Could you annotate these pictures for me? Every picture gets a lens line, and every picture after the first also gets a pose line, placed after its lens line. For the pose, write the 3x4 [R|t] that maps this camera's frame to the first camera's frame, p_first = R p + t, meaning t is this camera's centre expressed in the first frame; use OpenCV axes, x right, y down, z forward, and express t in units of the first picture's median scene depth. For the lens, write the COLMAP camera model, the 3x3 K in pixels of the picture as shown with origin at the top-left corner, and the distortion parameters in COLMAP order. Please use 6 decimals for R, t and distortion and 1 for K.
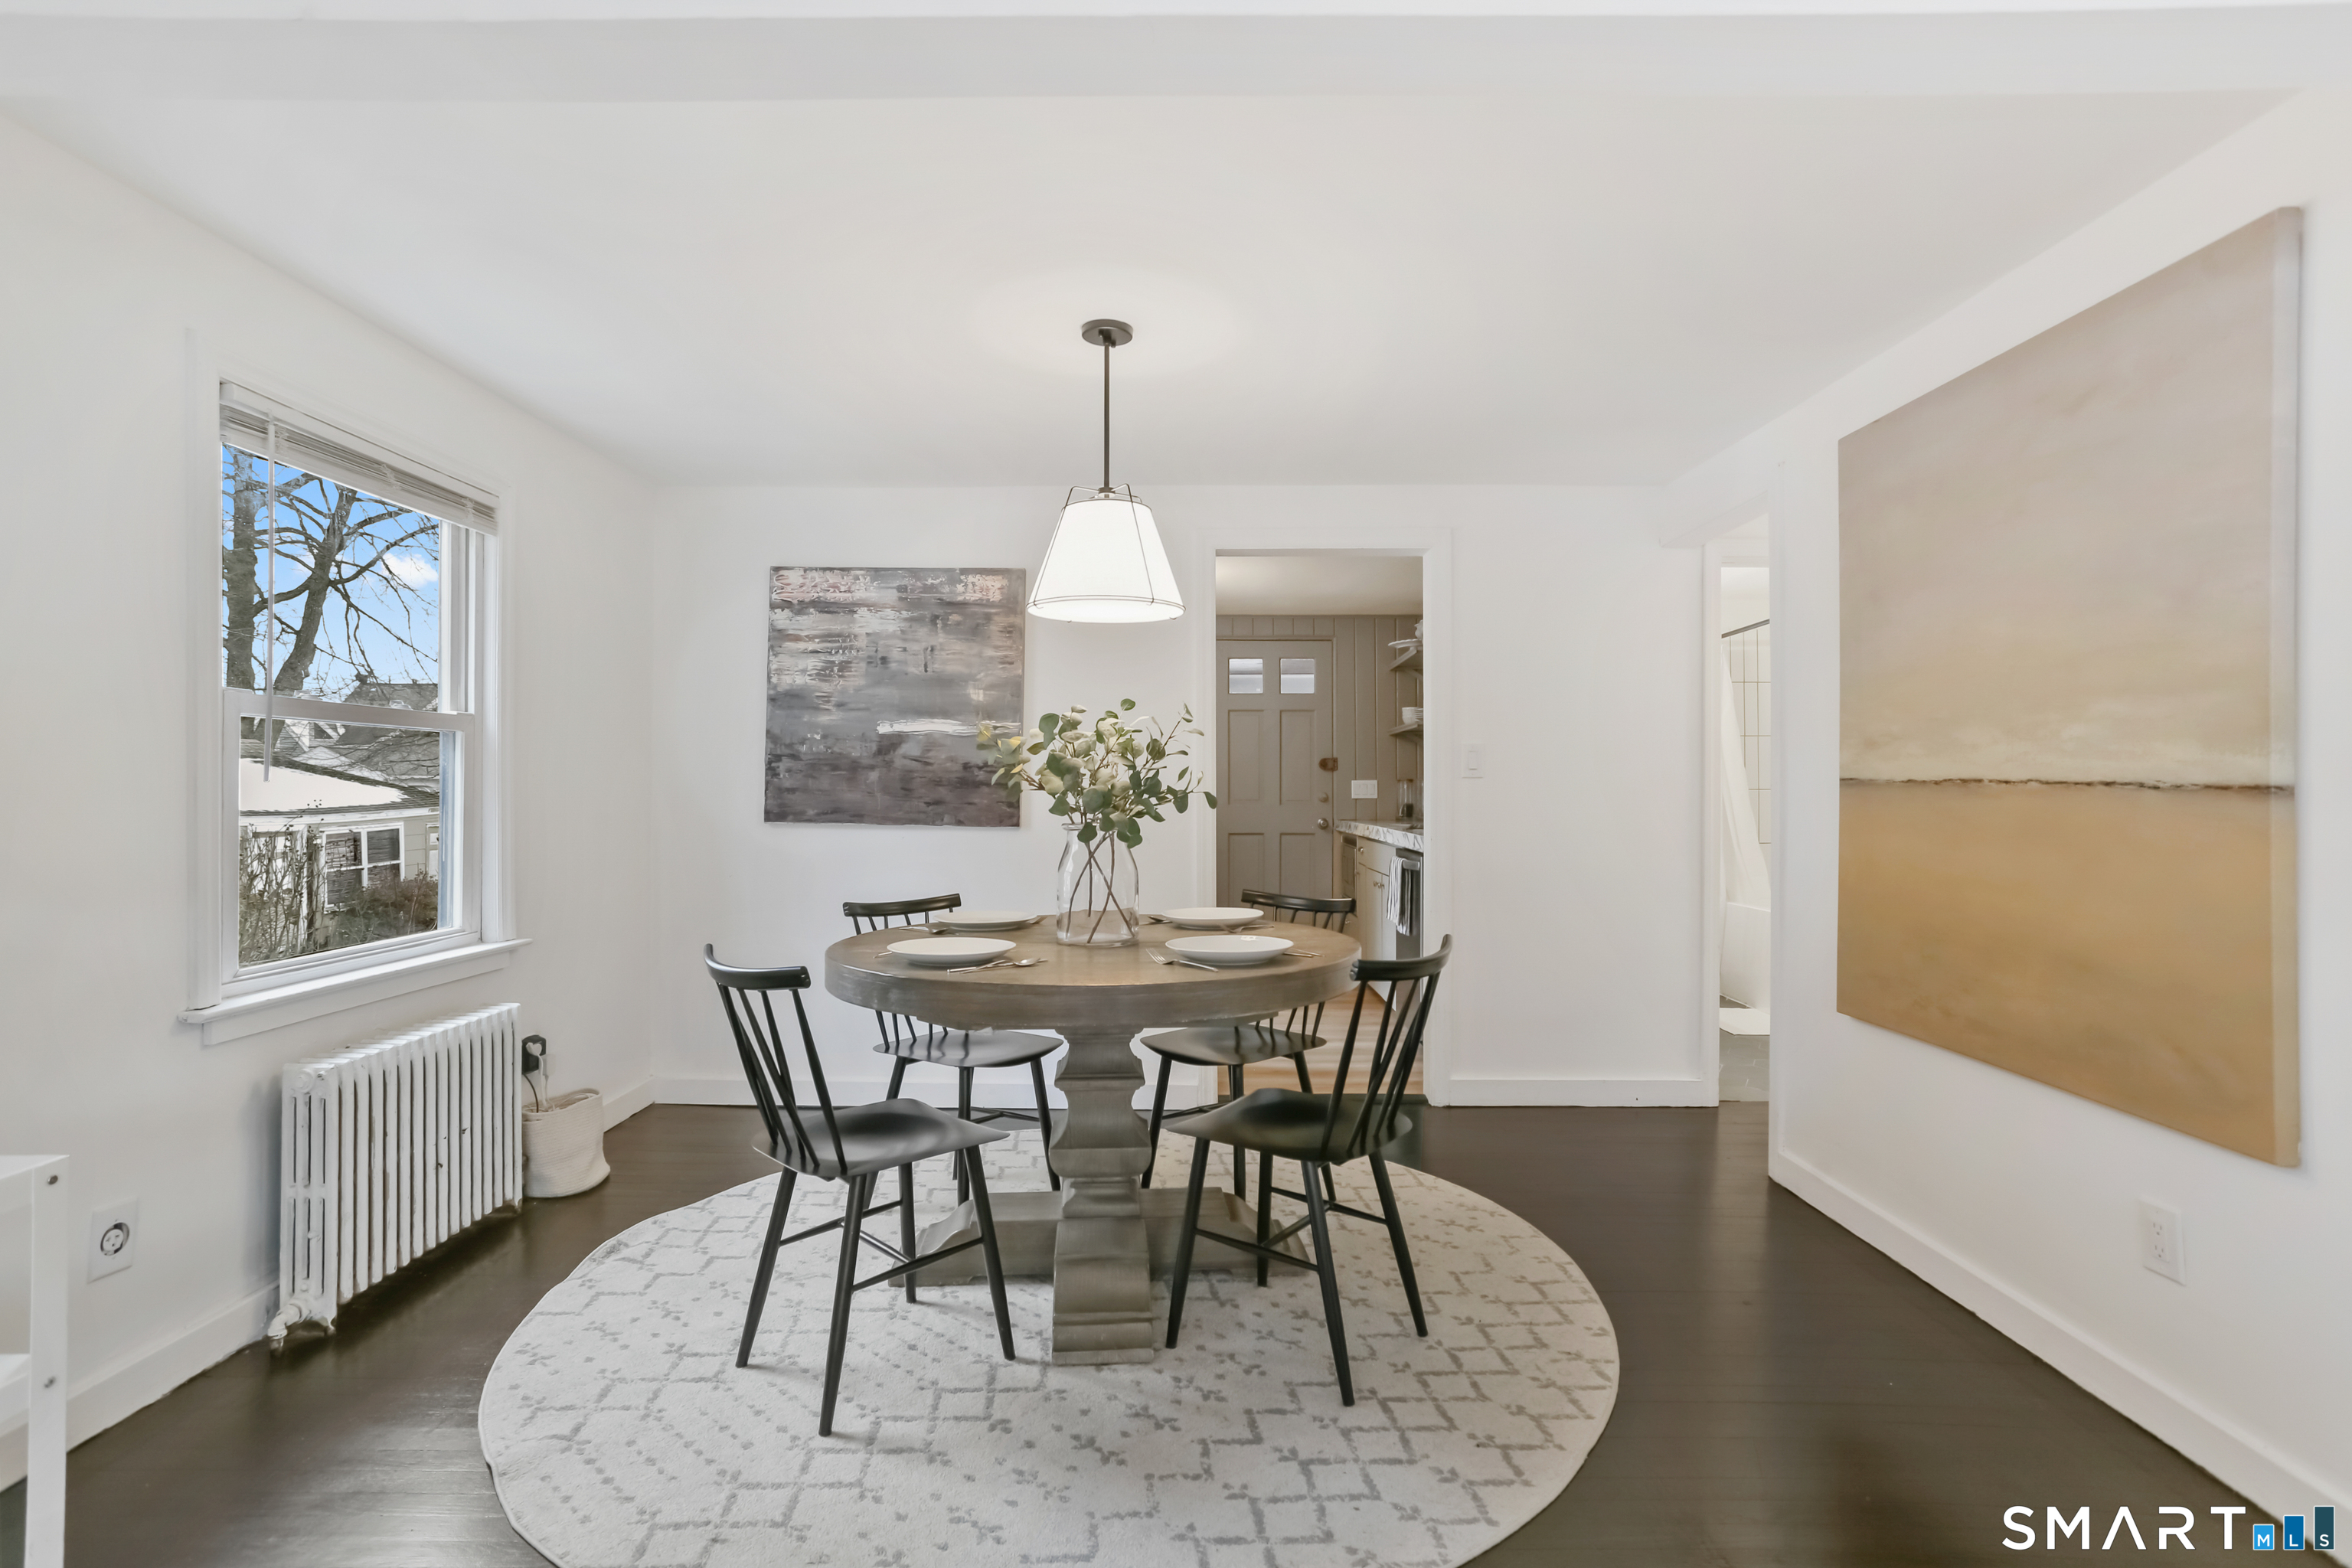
lens RADIAL K [[1150.4, 0, 1163.4], [0, 1150.4, 780.0], [0, 0, 1]] dist [-0.059851, 0.043290]
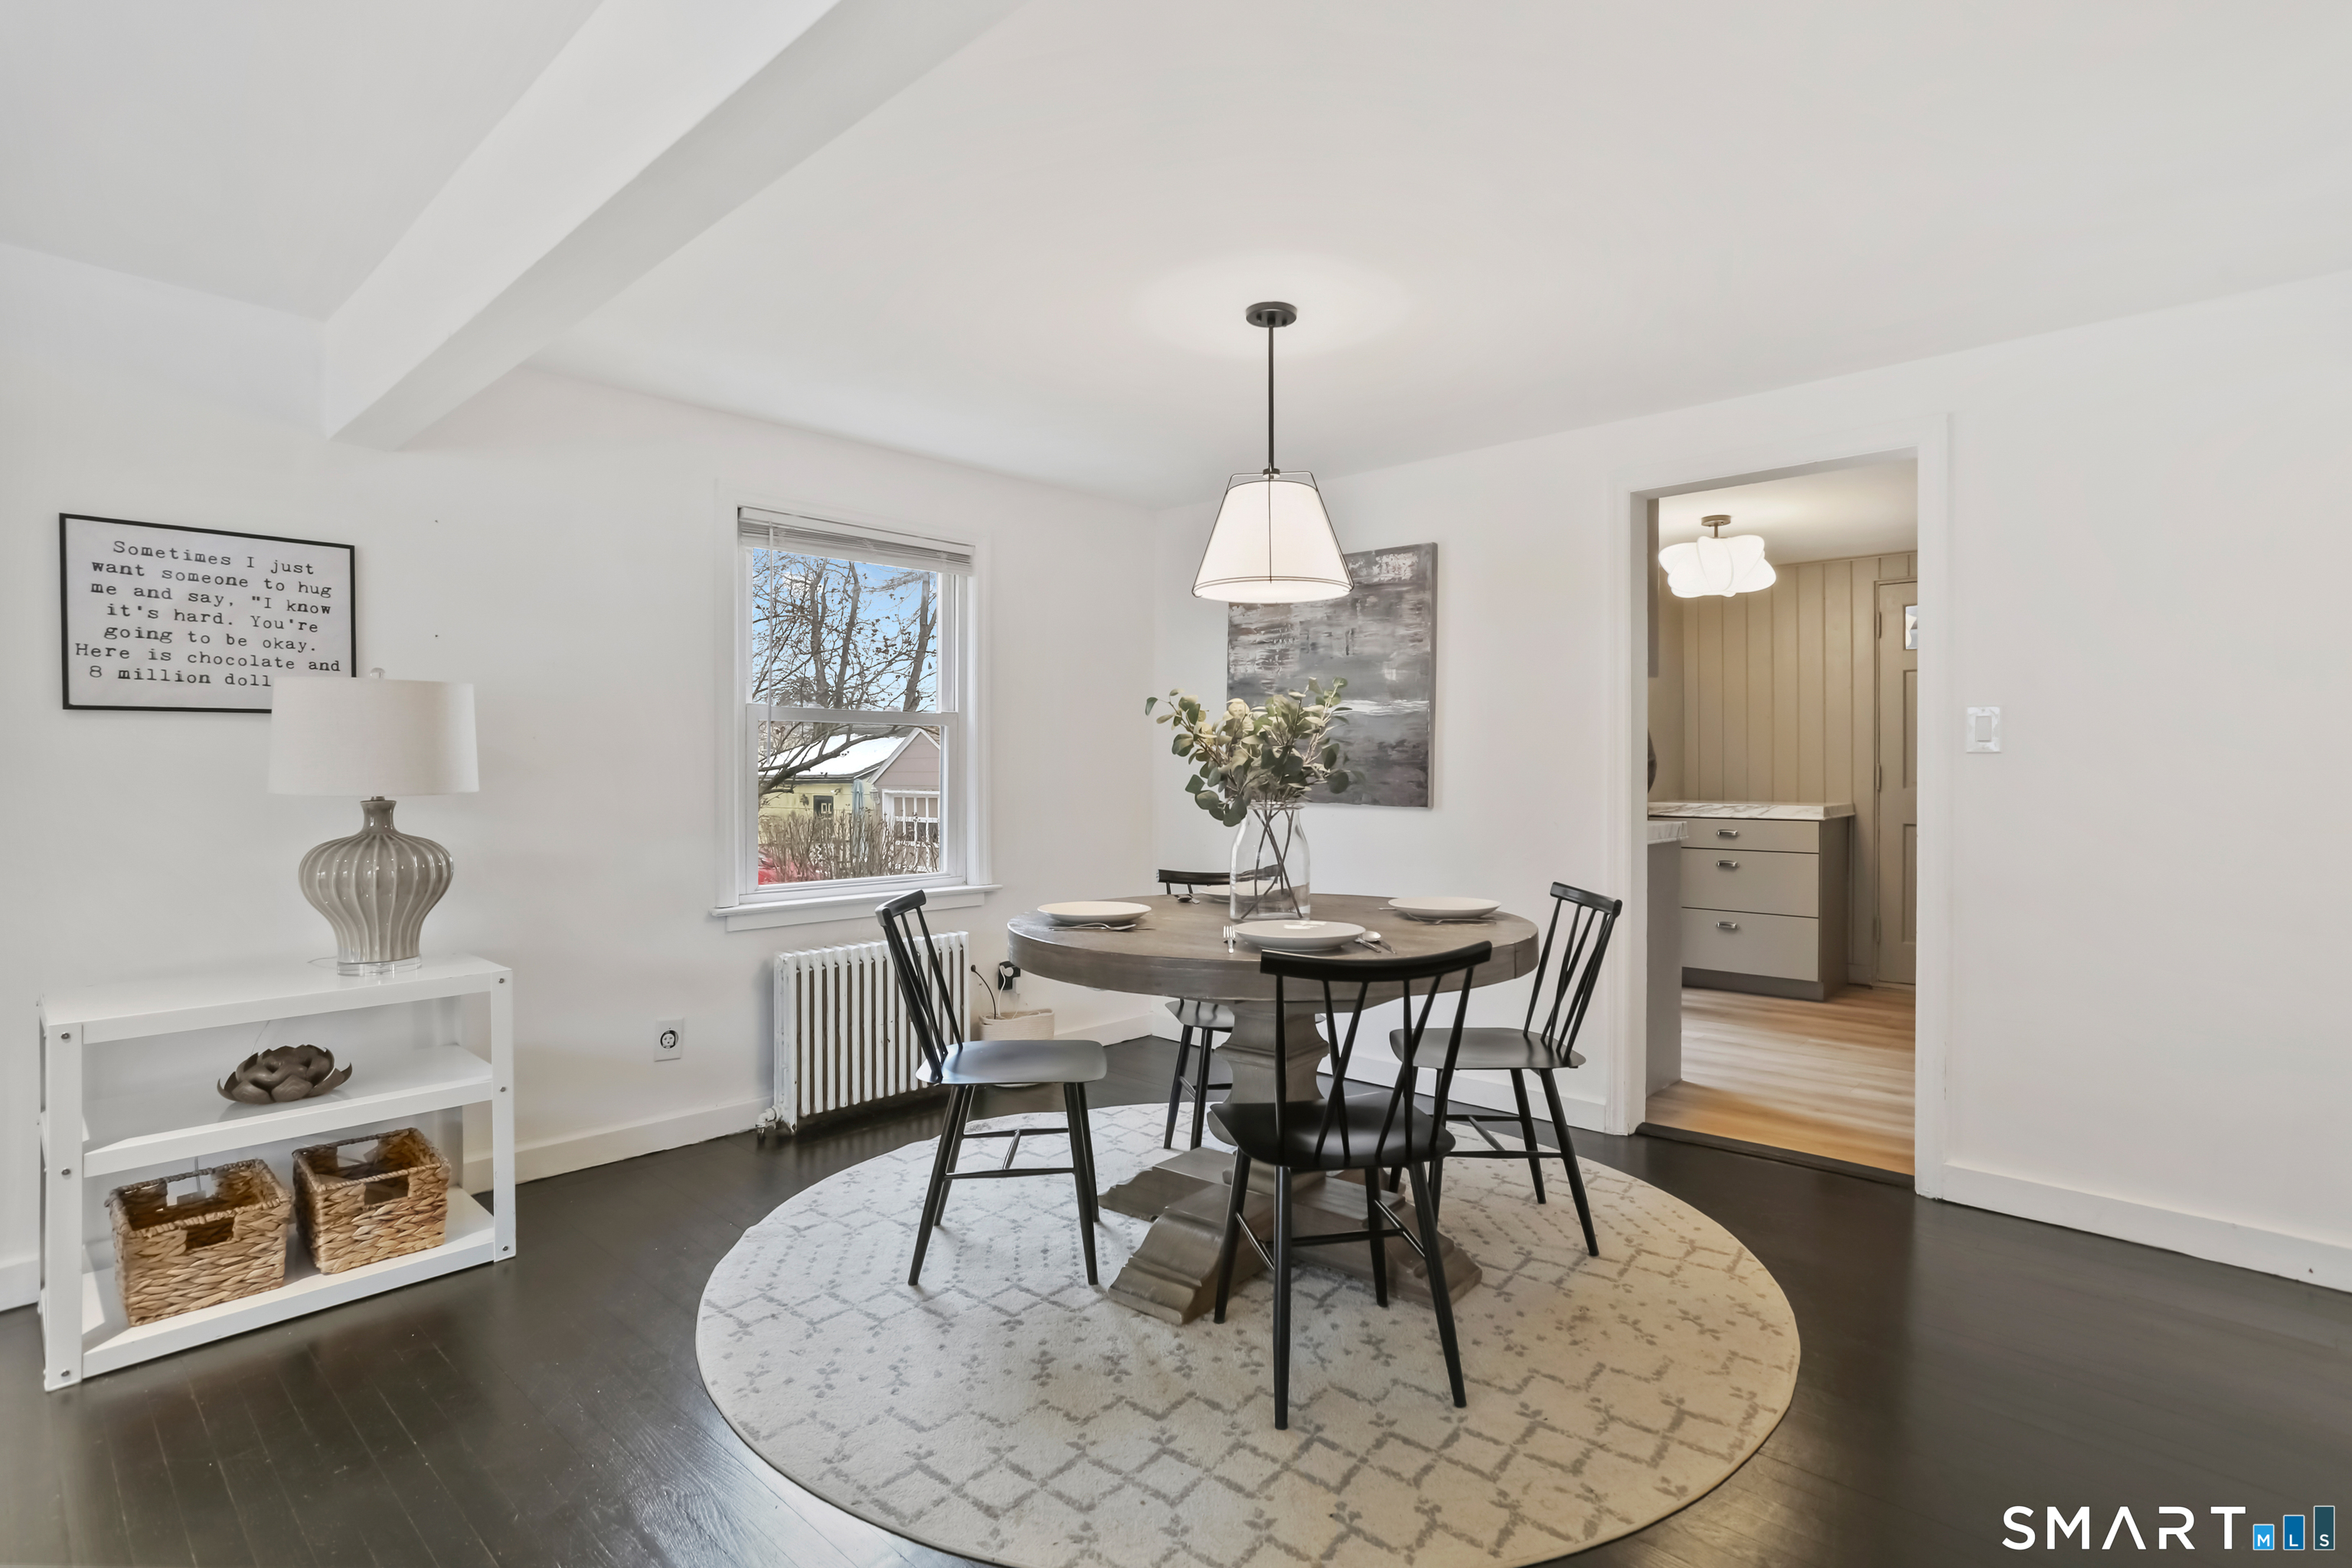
lens RADIAL K [[1150.4, 0, 1163.4], [0, 1150.4, 780.0], [0, 0, 1]] dist [-0.059851, 0.043290]
pose [[0.740799, 0.007881, -0.671680, 0.469569], [0.005129, 0.999836, 0.017388, -0.001161], [0.671707, -0.016325, 0.740637, 0.162831]]
